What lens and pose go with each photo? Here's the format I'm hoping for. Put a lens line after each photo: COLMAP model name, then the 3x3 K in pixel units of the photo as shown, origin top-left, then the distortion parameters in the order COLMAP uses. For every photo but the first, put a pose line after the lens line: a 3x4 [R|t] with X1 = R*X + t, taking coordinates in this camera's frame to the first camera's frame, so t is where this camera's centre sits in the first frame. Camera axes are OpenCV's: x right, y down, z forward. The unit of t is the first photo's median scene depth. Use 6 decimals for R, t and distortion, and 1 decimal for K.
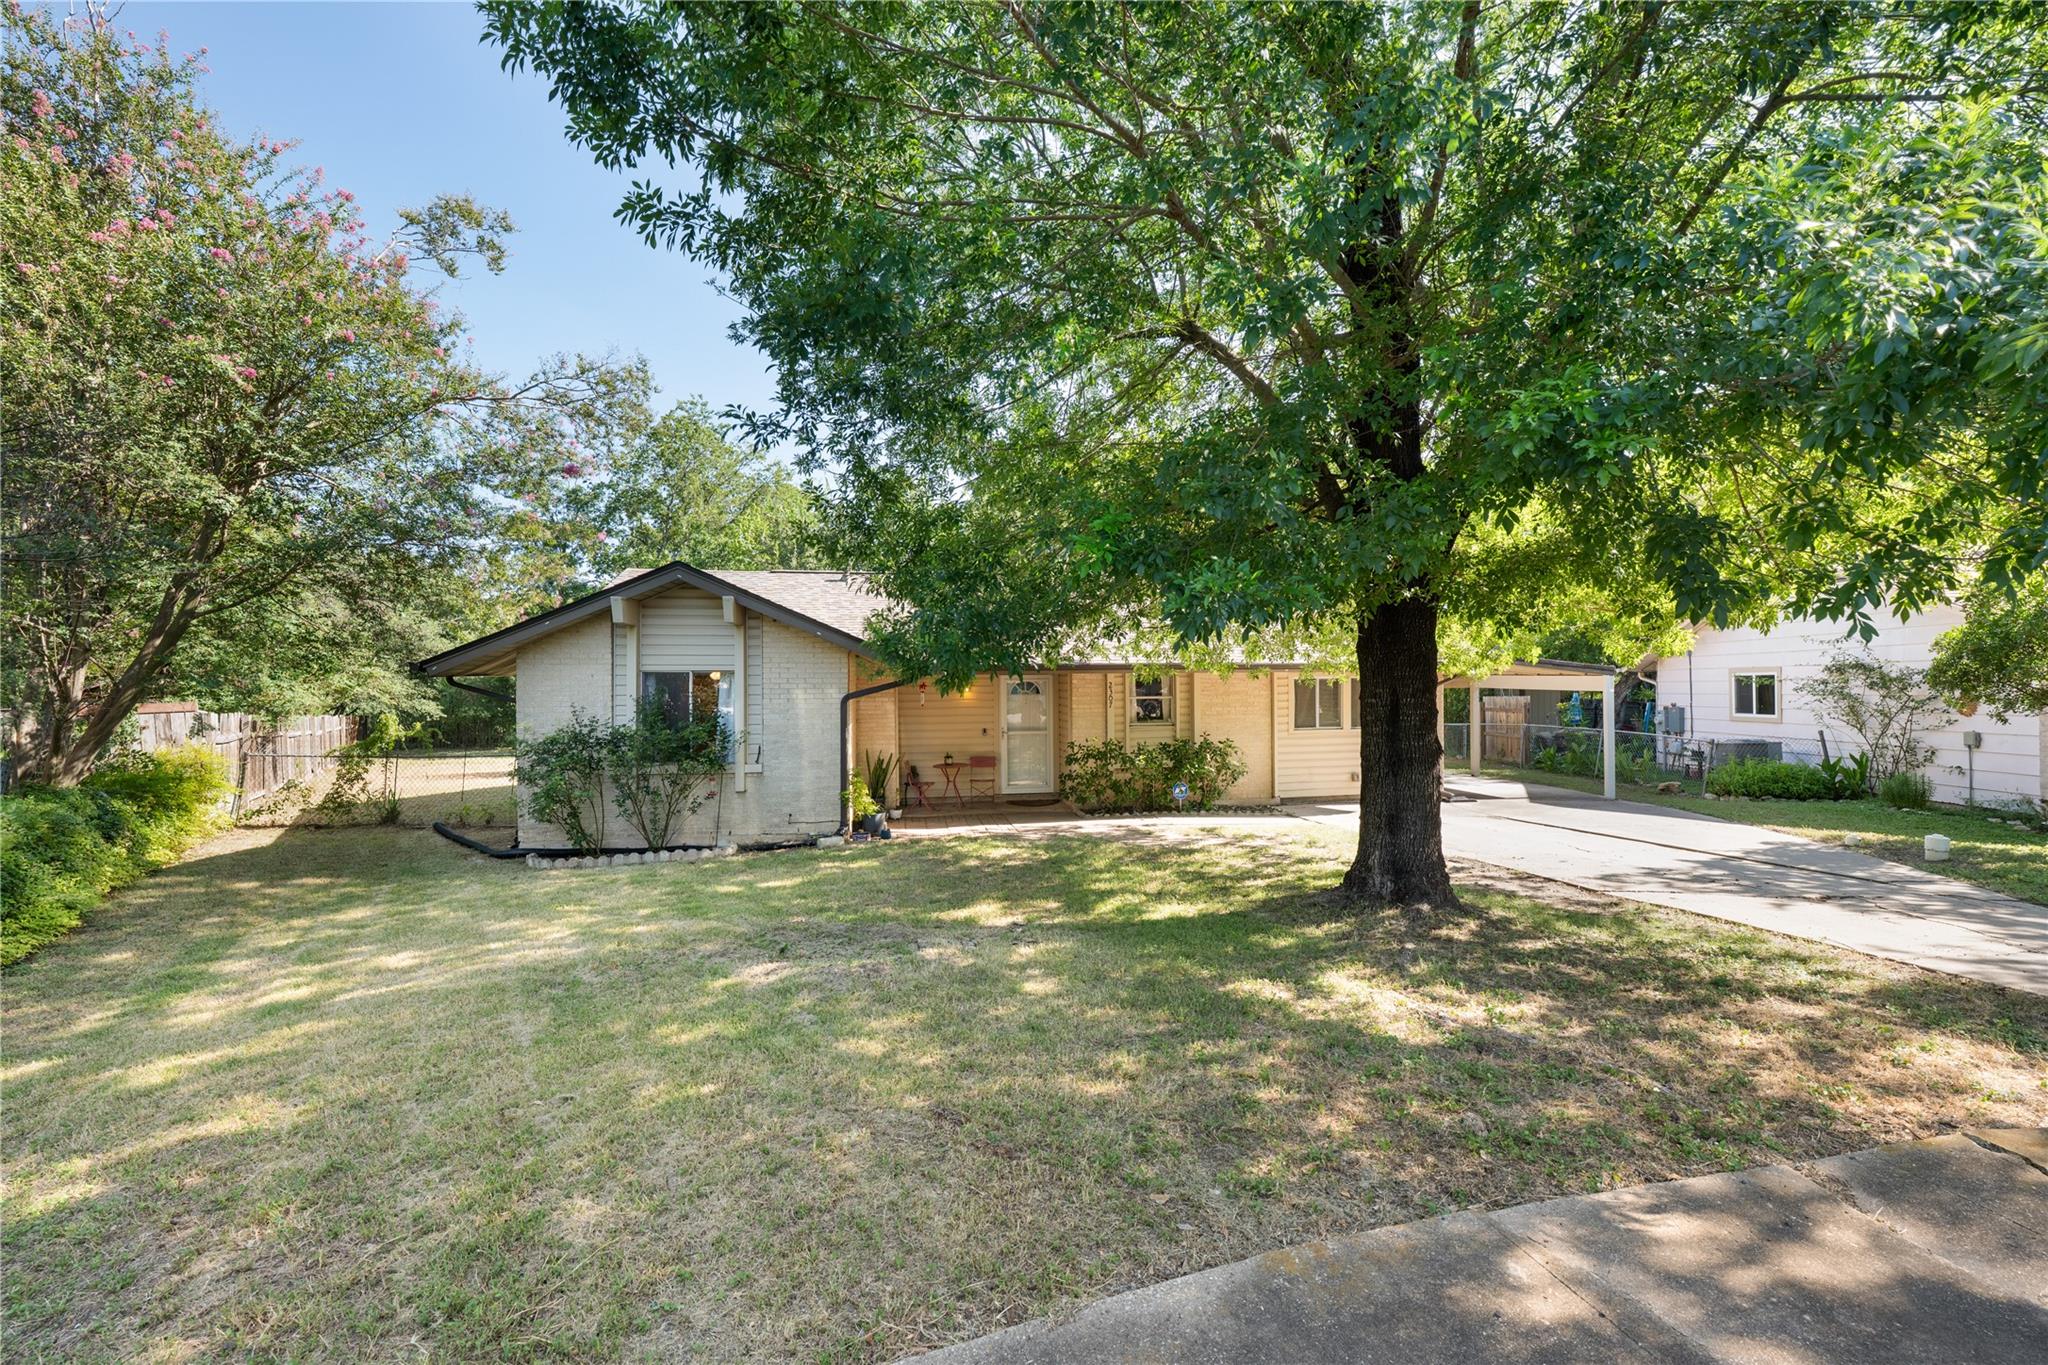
lens RADIAL K [[827.0, 0, 1022.9], [0, 827.0, 683.3], [0, 0, 1]] dist [0.000855, -0.000033]
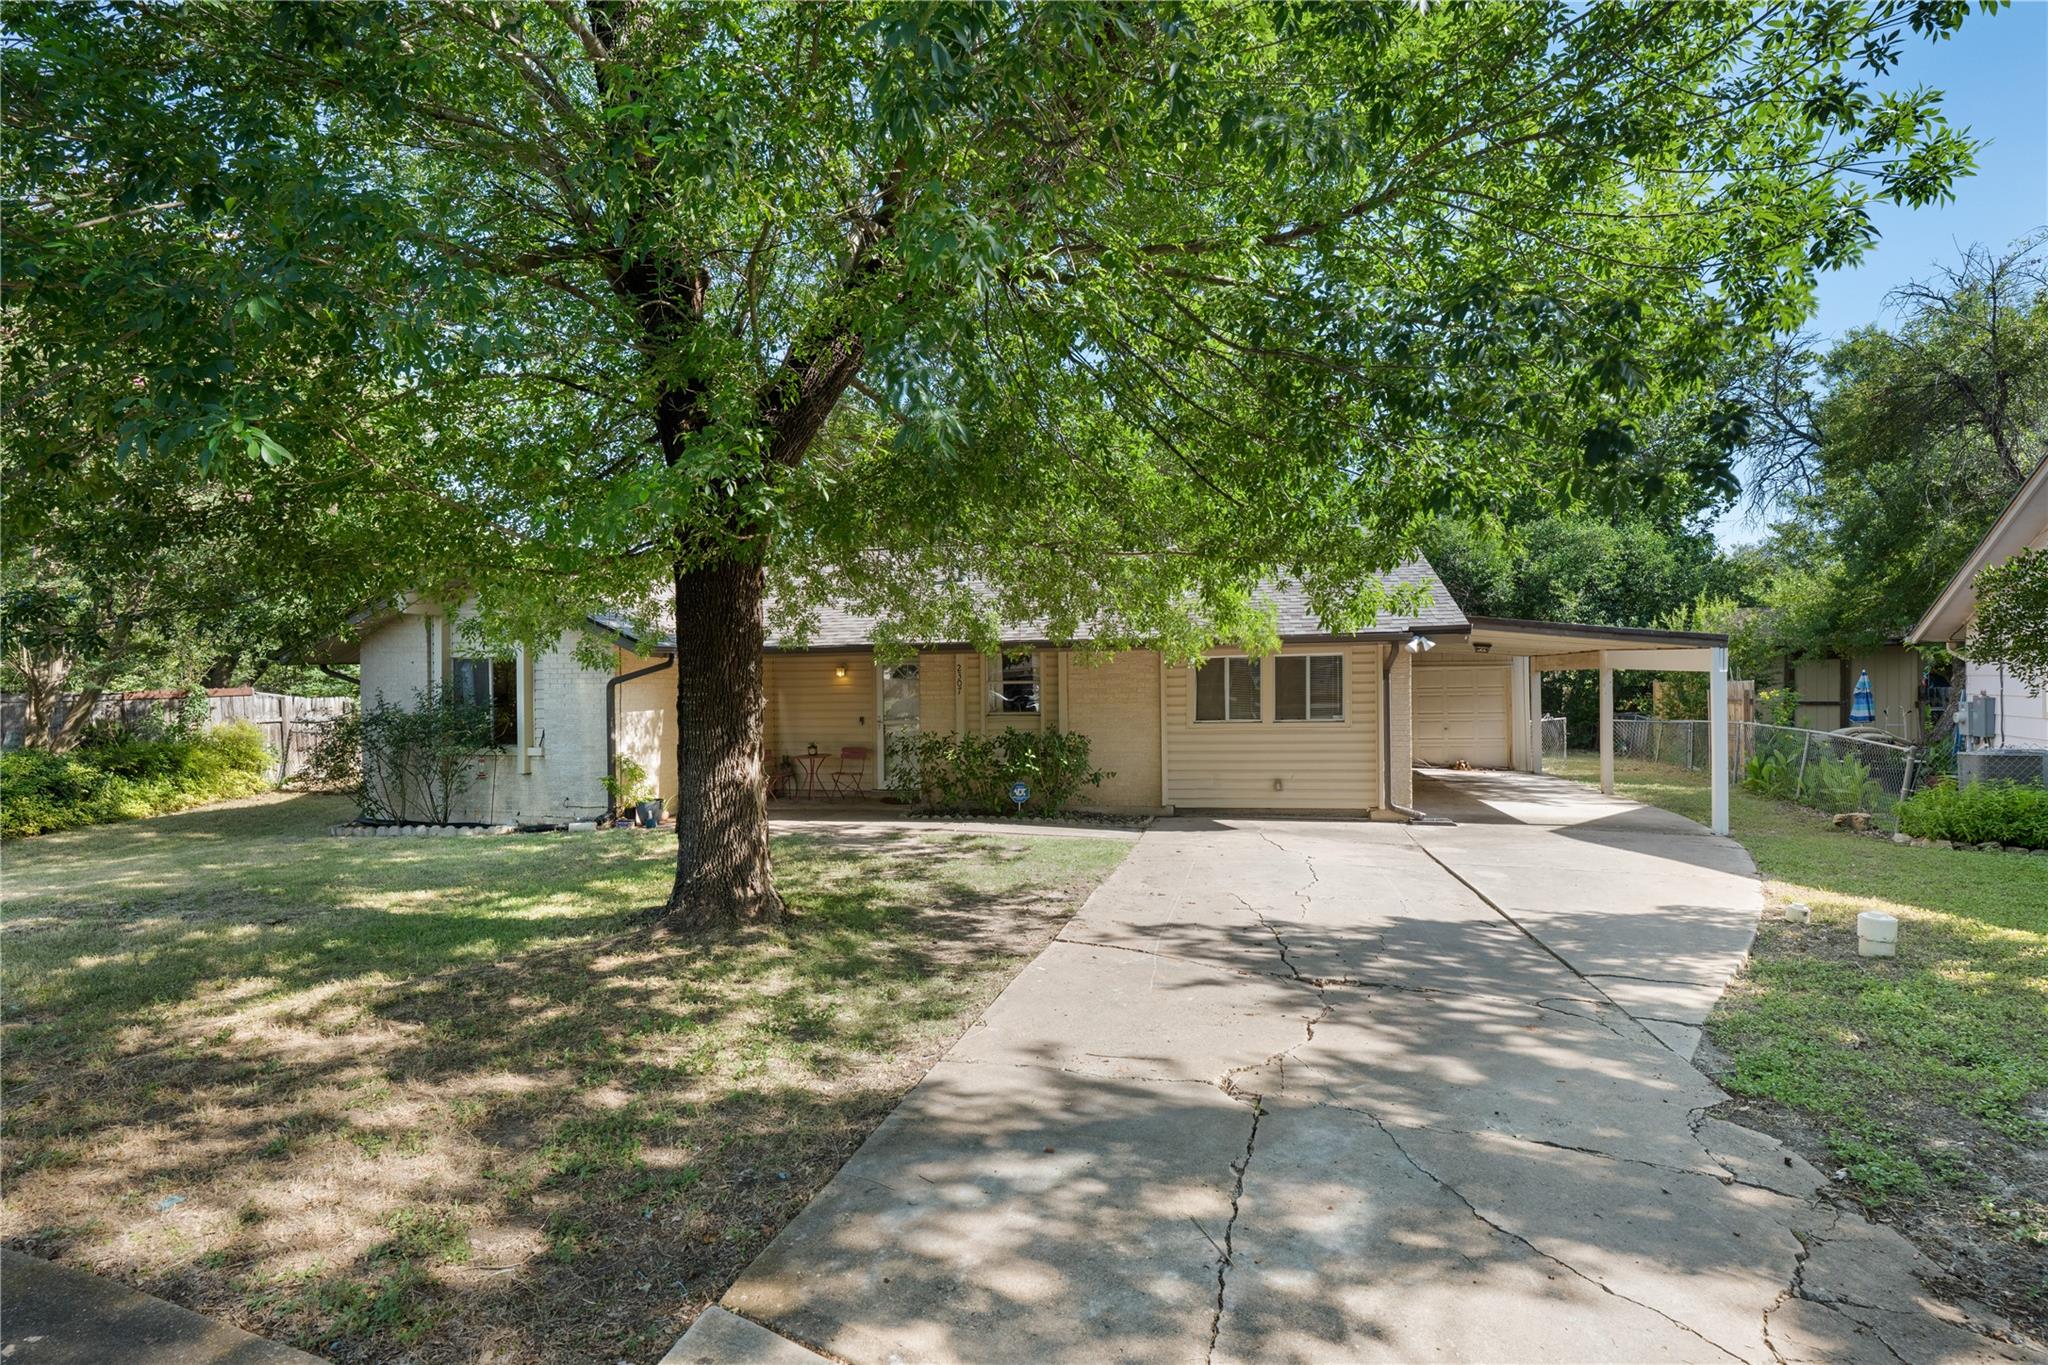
lens RADIAL K [[918.6, 0, 1020.2], [0, 918.6, 684.2], [0, 0, 1]] dist [0.000199, 0.000094]
pose [[0.928276, -0.003729, -0.371874, 0.546159], [0.008634, 0.999896, 0.011528, 0.009148], [0.371792, -0.013912, 0.928212, 0.136807]]
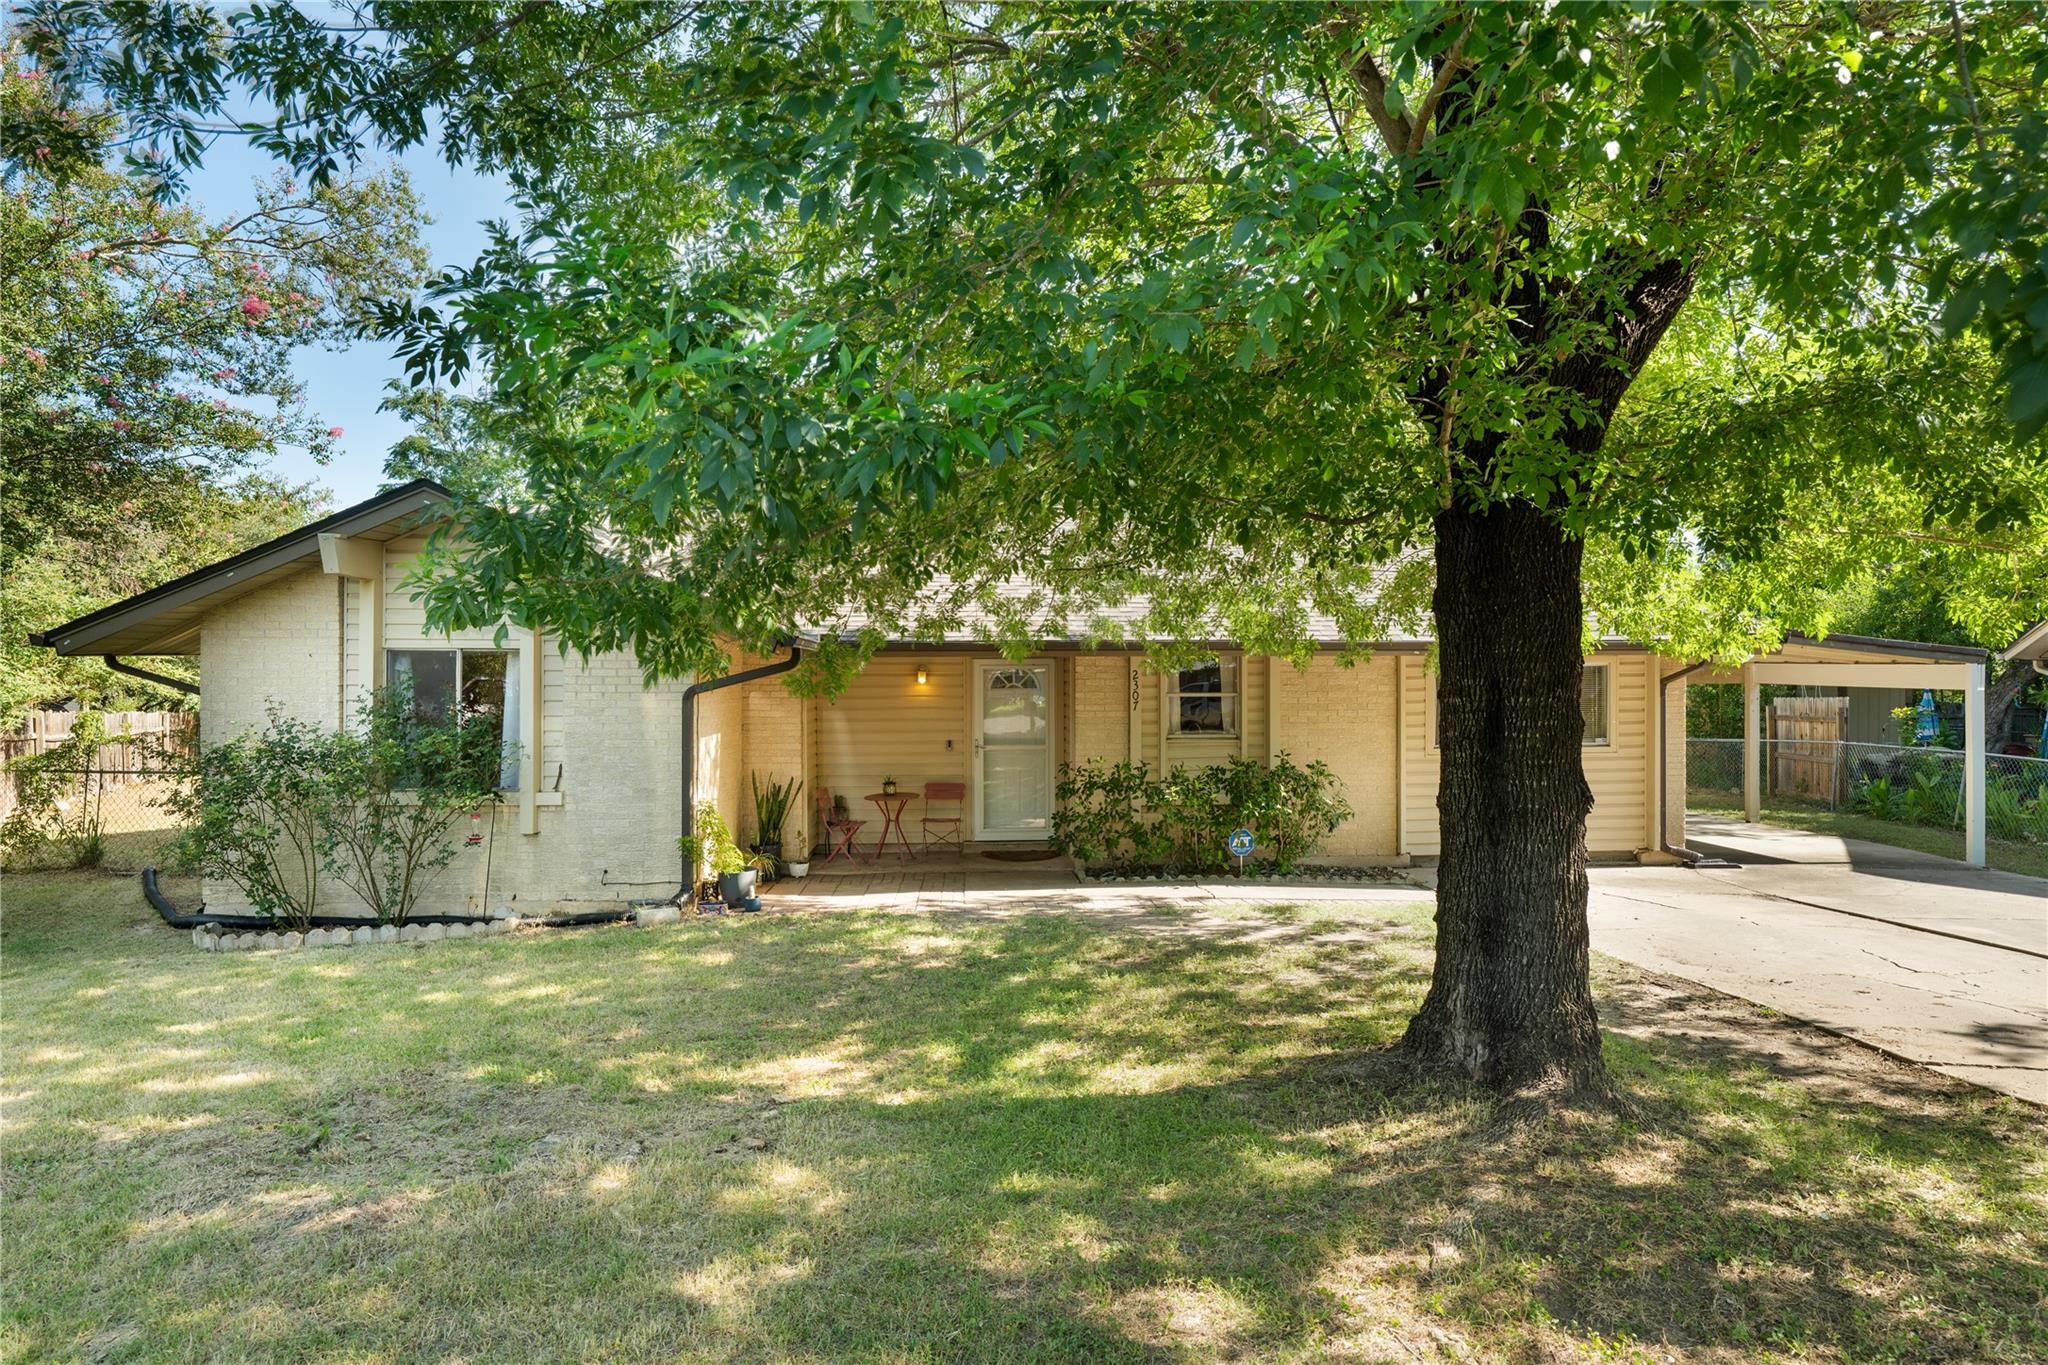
lens RADIAL K [[1129.8, 0, 1031.0], [0, 1129.8, 688.6], [0, 0, 1]] dist [0.002159, 0.001265]
pose [[0.995805, 0.006143, -0.091298, 0.109588], [-0.005121, 0.999922, 0.011419, 0.003291], [0.091361, -0.010904, 0.995758, 0.127283]]
